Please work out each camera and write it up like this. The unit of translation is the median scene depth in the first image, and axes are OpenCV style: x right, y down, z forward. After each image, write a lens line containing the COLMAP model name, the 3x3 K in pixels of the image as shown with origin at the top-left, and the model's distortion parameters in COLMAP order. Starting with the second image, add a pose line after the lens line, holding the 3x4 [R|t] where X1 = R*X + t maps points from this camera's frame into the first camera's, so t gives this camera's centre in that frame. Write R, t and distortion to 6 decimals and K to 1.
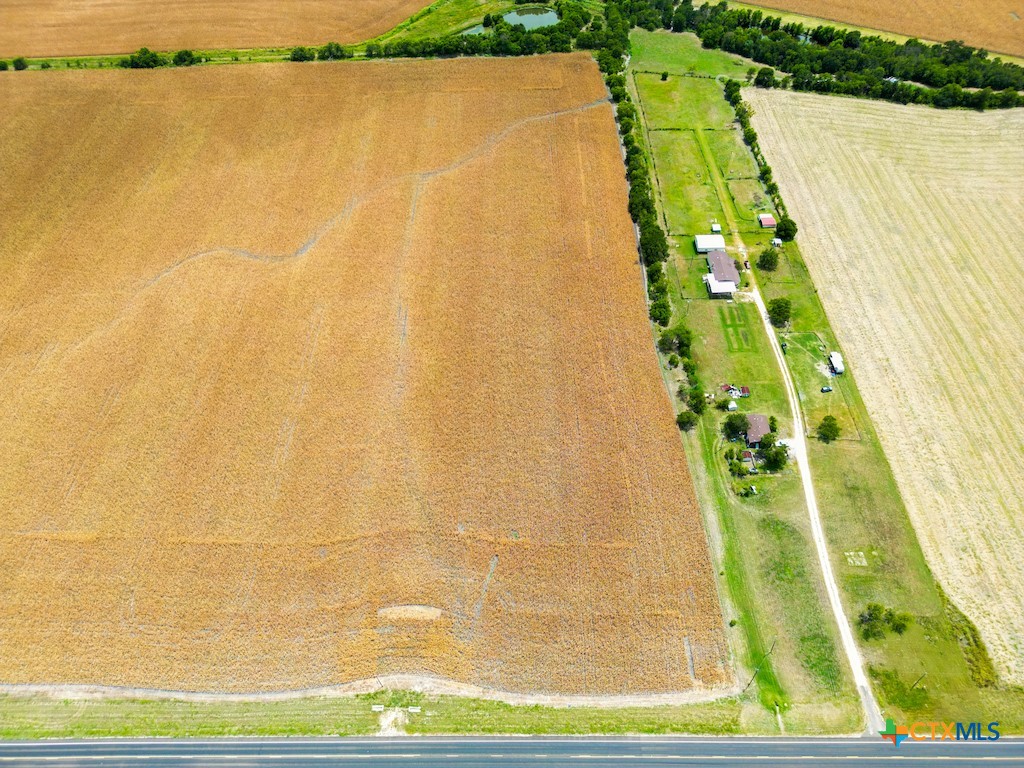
lens RADIAL K [[717.9, 0, 509.8], [0, 717.9, 383.4], [0, 0, 1]] dist [0.064537, -0.057101]
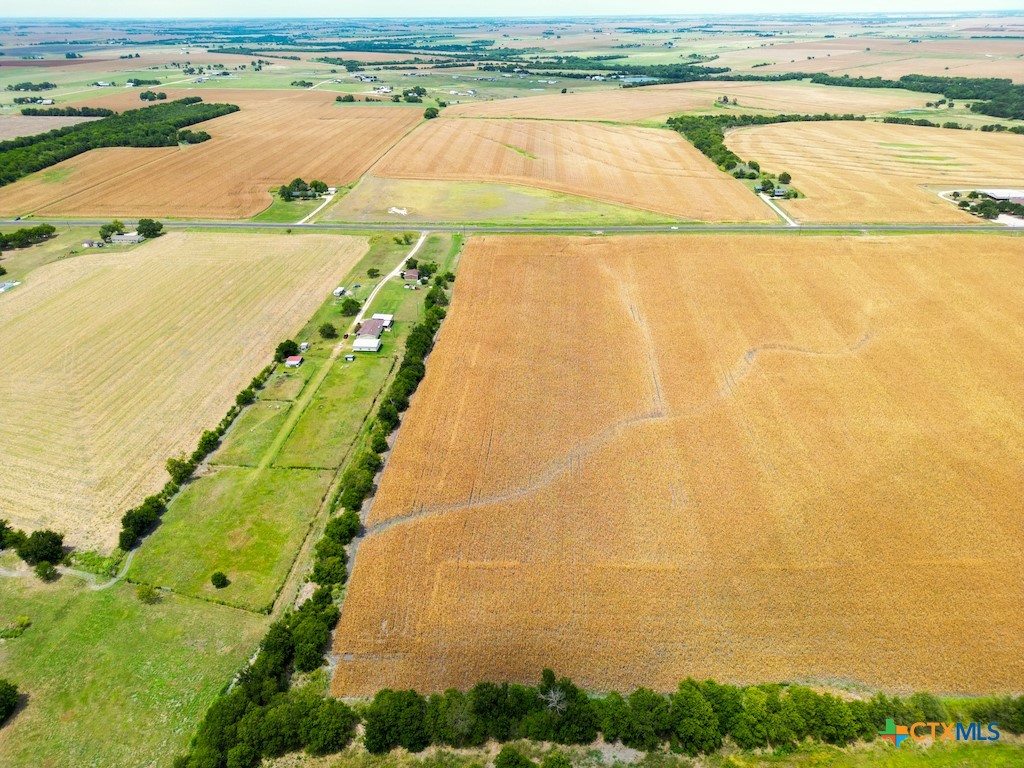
lens RADIAL K [[717.9, 0, 509.8], [0, 717.9, 383.4], [0, 0, 1]] dist [0.064537, -0.057101]
pose [[-0.997577, -0.008570, 0.069048, -0.014401], [0.064773, 0.247969, 0.966600, -1.470179], [-0.025405, 0.968730, -0.246813, 1.603795]]
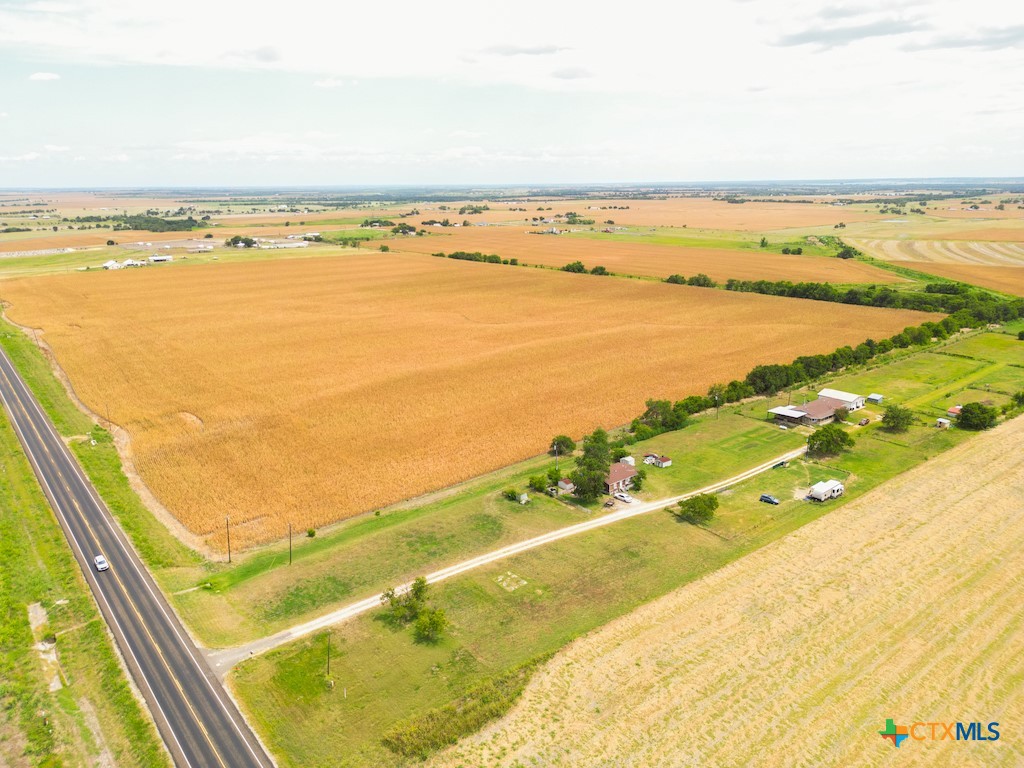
lens RADIAL K [[717.9, 0, 509.8], [0, 717.9, 383.4], [0, 0, 1]] dist [0.064537, -0.057101]
pose [[0.632825, 0.219398, -0.742562, 0.741706], [-0.580715, 0.768821, -0.267739, 0.229934], [0.512156, 0.600649, 0.613936, 0.442571]]
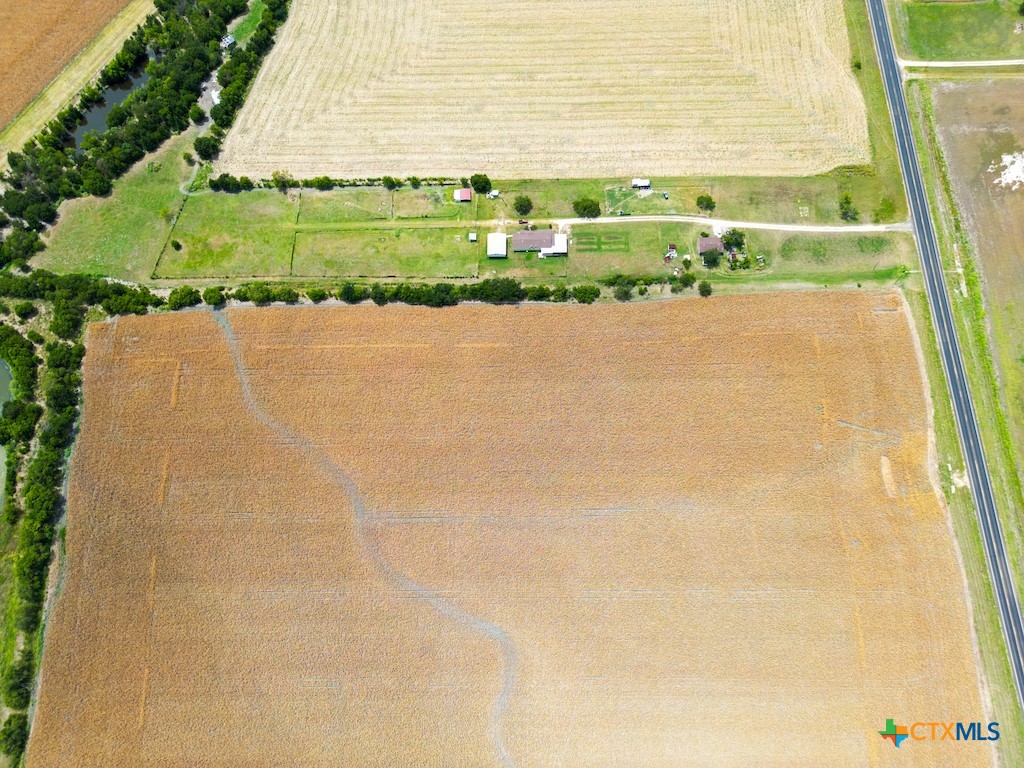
lens RADIAL K [[717.9, 0, 509.8], [0, 717.9, 383.4], [0, 0, 1]] dist [0.064537, -0.057101]
pose [[-0.007488, -0.940178, 0.340601, -0.370193], [0.759965, 0.216025, 0.613014, -0.992225], [-0.649920, 0.263436, 0.712885, 0.304944]]
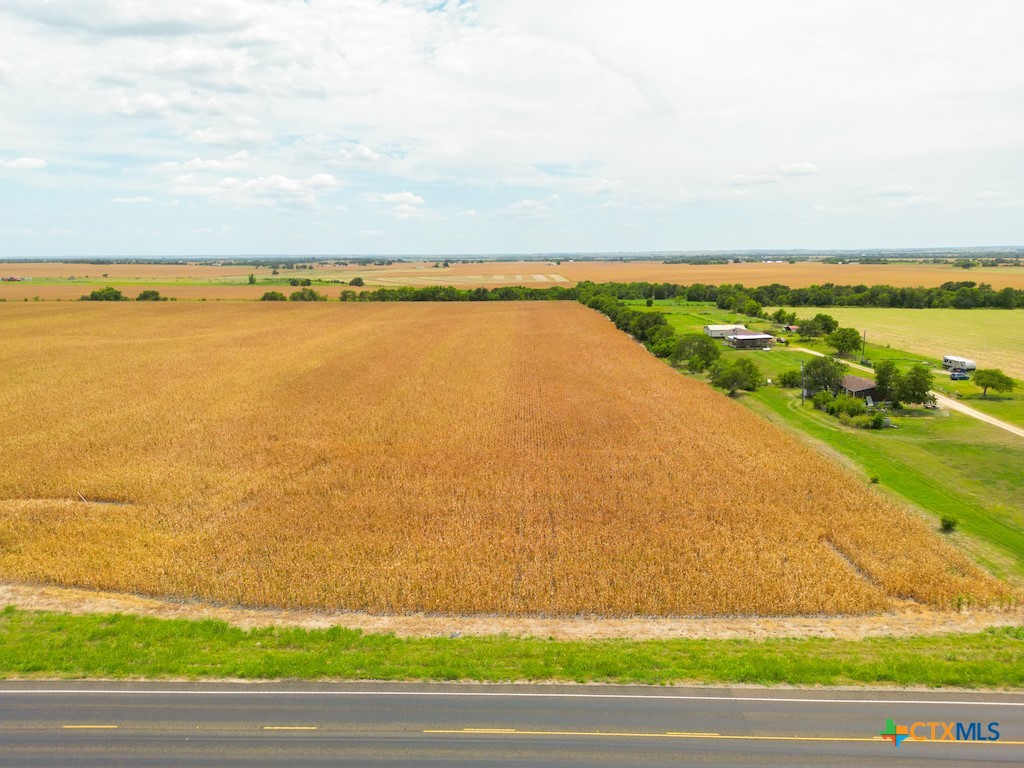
lens RADIAL K [[717.9, 0, 509.8], [0, 717.9, 383.4], [0, 0, 1]] dist [0.064537, -0.057101]
pose [[0.999848, 0.012113, -0.012545, 0.076948], [-0.017276, 0.785866, -0.618155, 0.393262], [0.002371, 0.618278, 0.785956, 0.532120]]
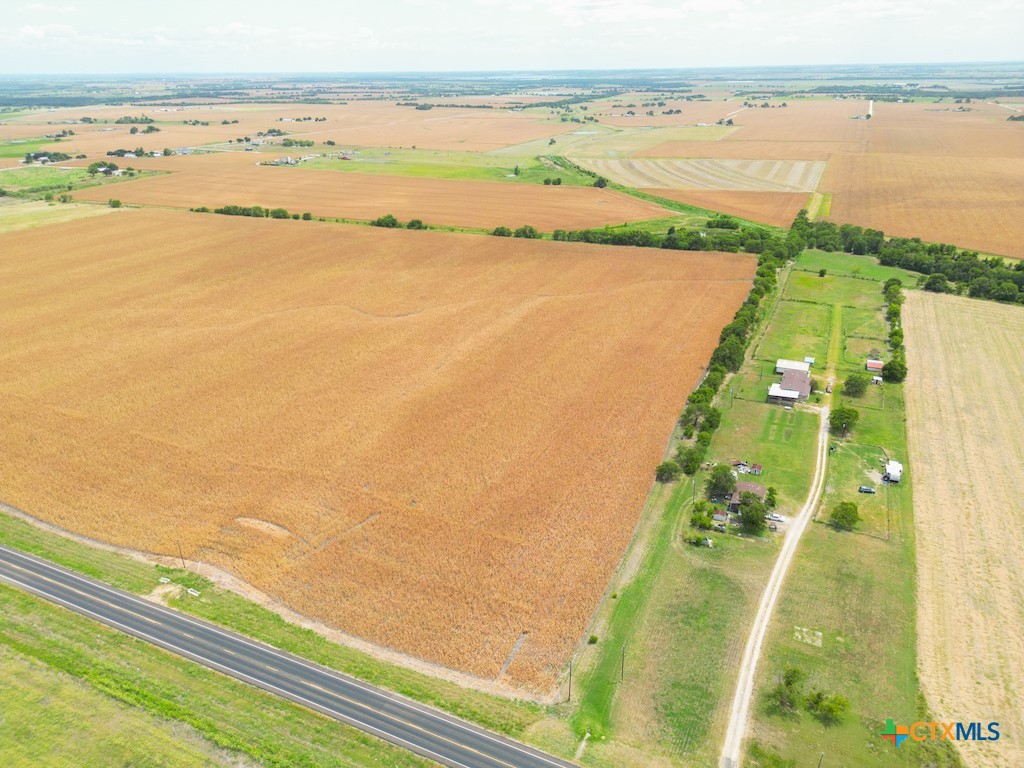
lens RADIAL K [[717.9, 0, 509.8], [0, 717.9, 383.4], [0, 0, 1]] dist [0.064537, -0.057101]
pose [[0.909719, 0.171865, -0.377987, 0.365607], [-0.313167, 0.881736, -0.352802, 0.303937], [0.272650, 0.439323, 0.855954, 0.178112]]
